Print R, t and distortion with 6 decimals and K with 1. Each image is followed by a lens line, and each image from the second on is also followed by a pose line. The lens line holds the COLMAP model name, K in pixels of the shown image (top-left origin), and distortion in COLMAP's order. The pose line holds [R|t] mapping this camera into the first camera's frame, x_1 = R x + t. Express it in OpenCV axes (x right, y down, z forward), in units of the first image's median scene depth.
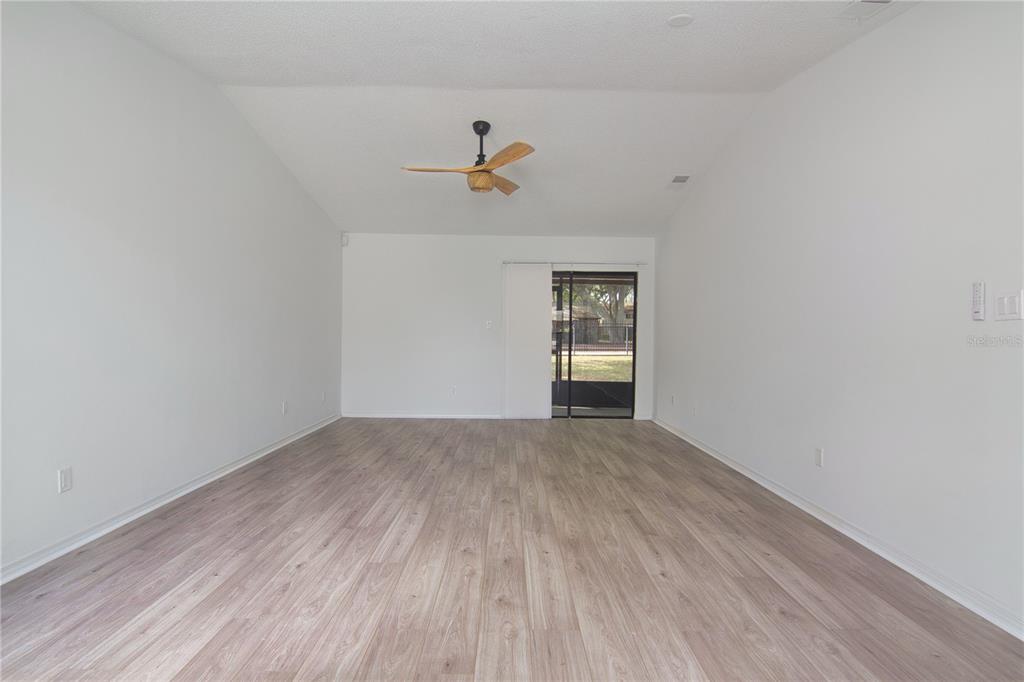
lens RADIAL K [[525.6, 0, 509.3], [0, 525.6, 338.6], [0, 0, 1]] dist [-0.012752, -0.002800]
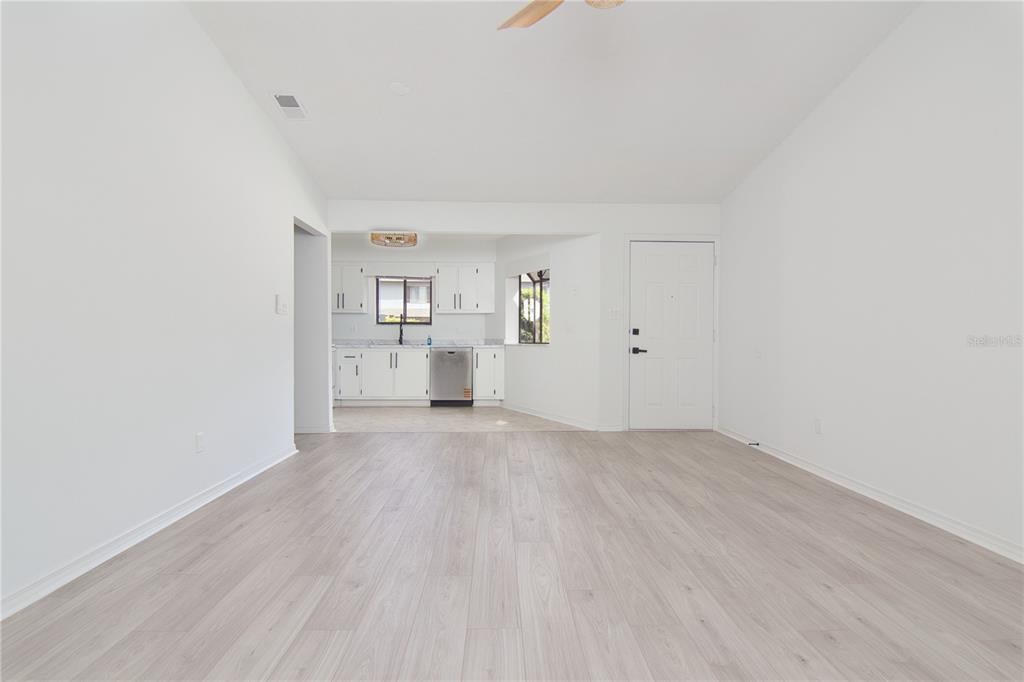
lens RADIAL K [[525.6, 0, 511.2], [0, 525.6, 338.3], [0, 0, 1]] dist [-0.012752, -0.002800]
pose [[-0.999616, -0.014863, -0.023400, 0.046101], [-0.015023, 0.999865, 0.006687, 0.019296], [0.023297, 0.007036, -0.999704, 1.858018]]
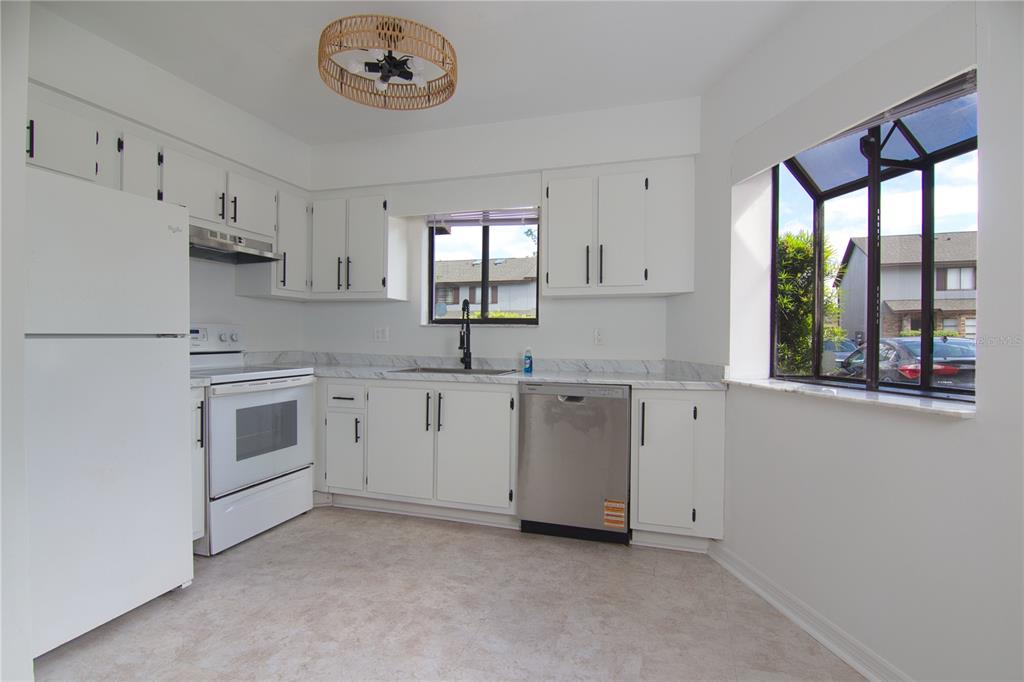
lens RADIAL K [[525.6, 0, 512.7], [0, 525.6, 337.1], [0, 0, 1]] dist [-0.012752, -0.002800]
pose [[-0.953026, -0.020460, 0.302198, 0.066620], [-0.018836, 0.999788, 0.008289, 0.007875], [-0.302304, 0.002208, -0.953209, 1.160782]]
